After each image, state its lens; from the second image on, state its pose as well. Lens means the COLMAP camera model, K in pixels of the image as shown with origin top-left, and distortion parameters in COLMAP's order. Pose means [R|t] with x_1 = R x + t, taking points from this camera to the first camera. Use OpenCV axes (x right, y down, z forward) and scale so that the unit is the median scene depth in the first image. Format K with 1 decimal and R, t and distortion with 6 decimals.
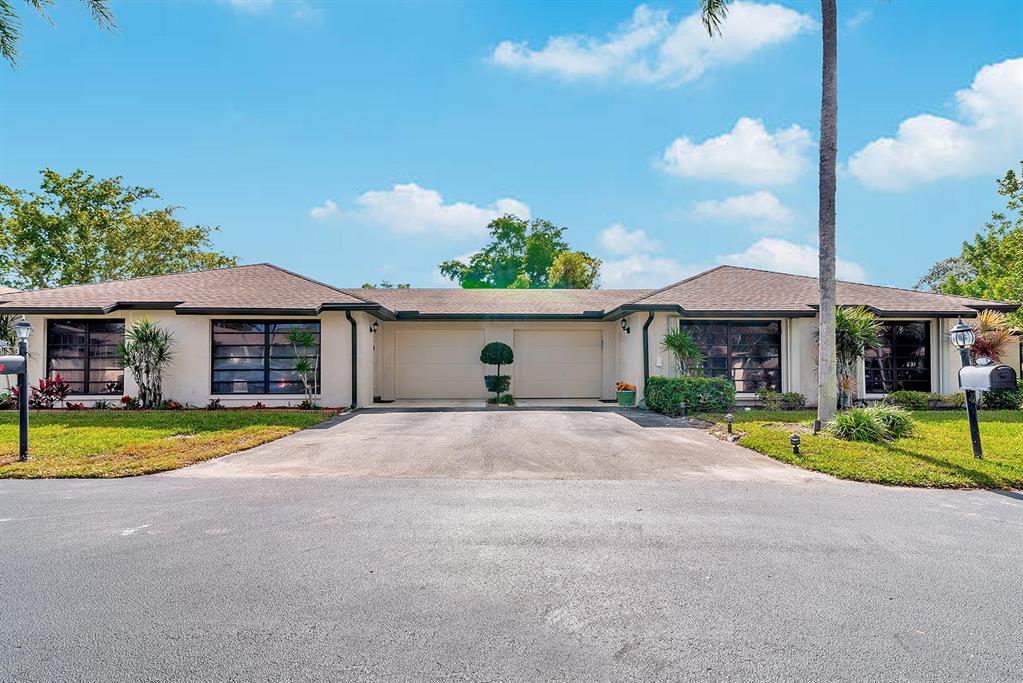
lens RADIAL K [[470.9, 0, 516.5], [0, 470.9, 350.2], [0, 0, 1]] dist [0.022499, -0.003437]
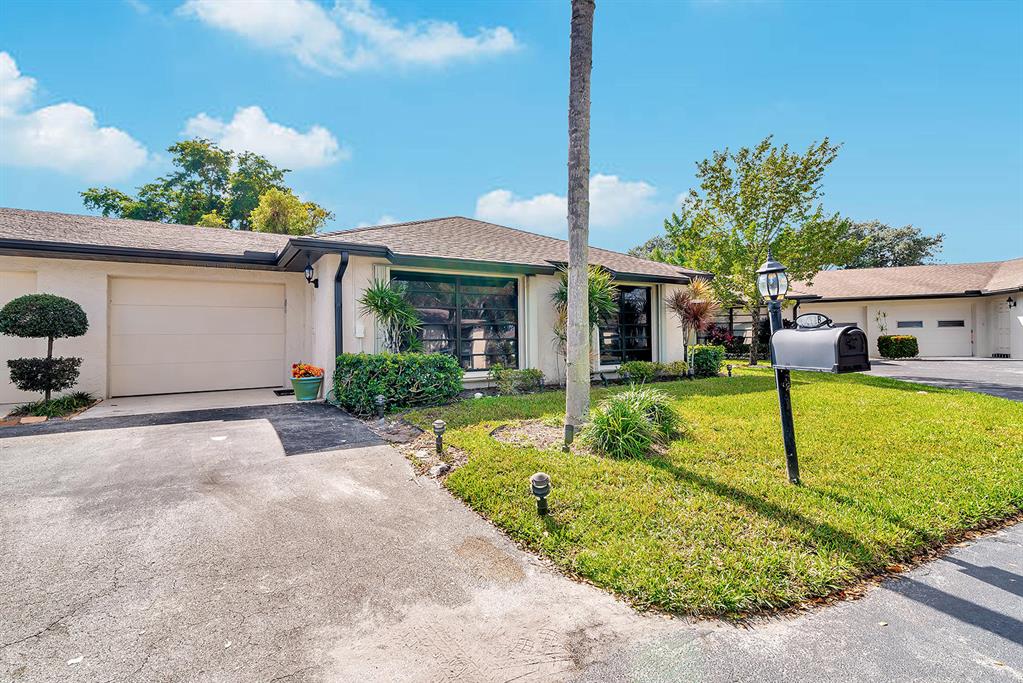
lens RADIAL K [[470.9, 0, 516.1], [0, 470.9, 337.8], [0, 0, 1]] dist [0.022499, -0.003437]
pose [[0.875258, -0.011085, 0.483529, 0.170862], [-0.004425, 0.999512, 0.030925, 0.012300], [-0.483636, -0.029207, 0.874782, 0.304624]]
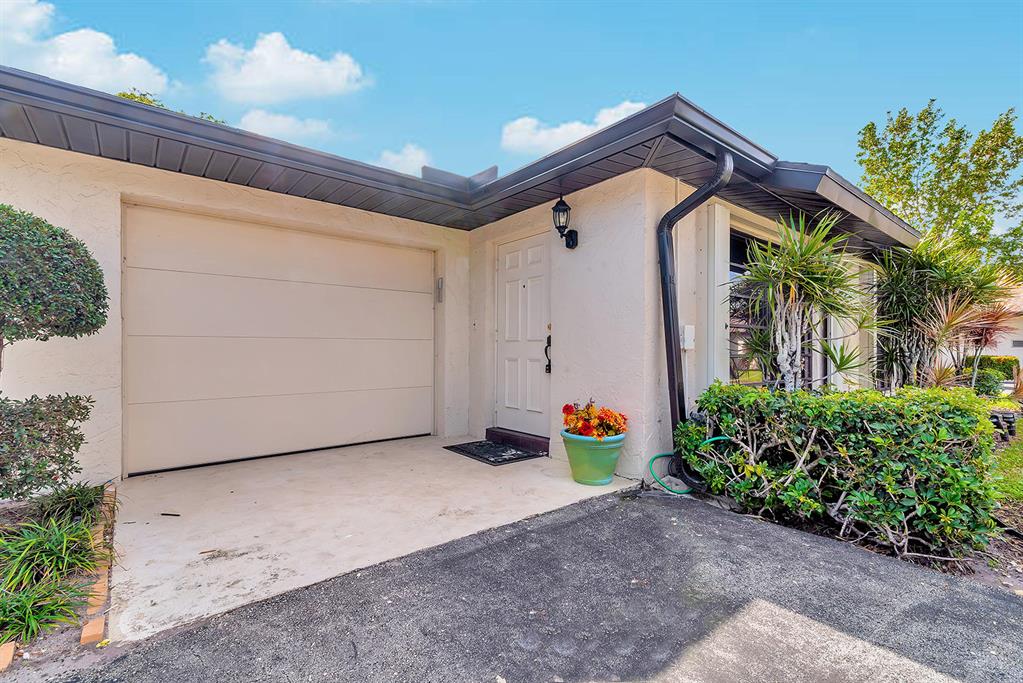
lens RADIAL K [[467.6, 0, 511.7], [0, 467.6, 350.9], [0, 0, 1]] dist [0.002509, 0.000174]
pose [[0.792623, 0.002632, 0.609706, 0.008488], [-0.022004, 0.999463, 0.024292, 0.029282], [-0.609314, -0.032670, 0.792256, 0.808335]]
